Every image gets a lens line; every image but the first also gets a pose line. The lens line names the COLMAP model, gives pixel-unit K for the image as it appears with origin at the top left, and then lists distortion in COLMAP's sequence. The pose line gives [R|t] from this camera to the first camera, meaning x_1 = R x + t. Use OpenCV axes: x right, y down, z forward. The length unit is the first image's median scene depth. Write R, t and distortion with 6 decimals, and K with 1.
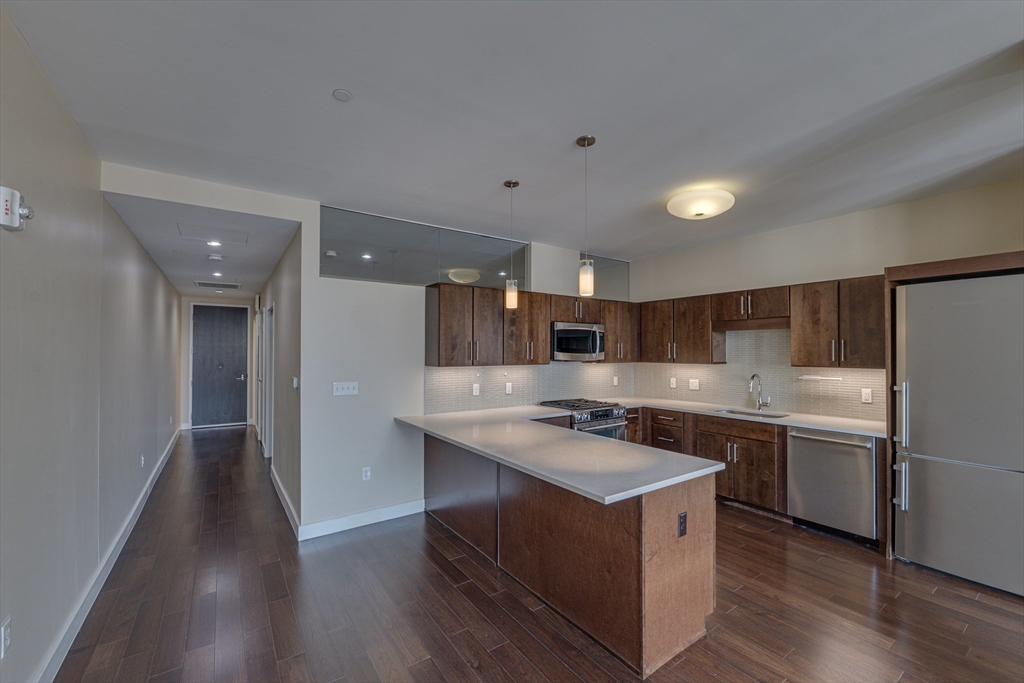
lens RADIAL K [[420.7, 0, 511.5], [0, 420.7, 345.5], [0, 0, 1]] dist [-0.011927, 0.000602]
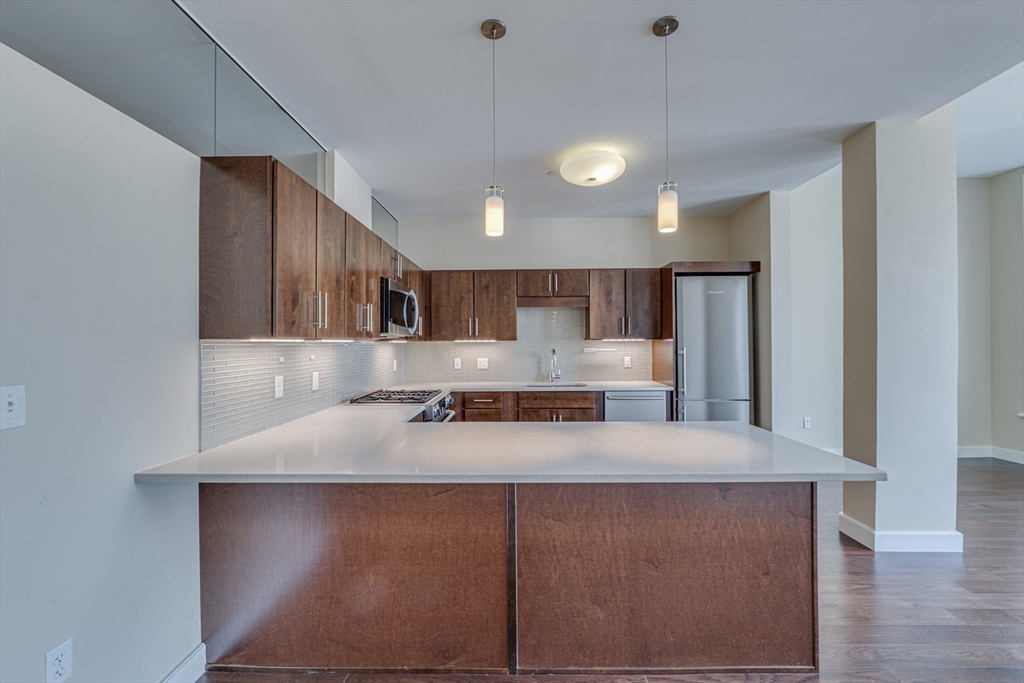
lens RADIAL K [[418.7, 0, 512.0], [0, 418.7, 341.5], [0, 0, 1]] dist [-0.013104, -0.000137]
pose [[0.585448, -0.002044, 0.810707, -0.396027], [-0.003311, 0.999982, 0.004912, 0.051317], [-0.810703, -0.005560, 0.585431, 0.526545]]
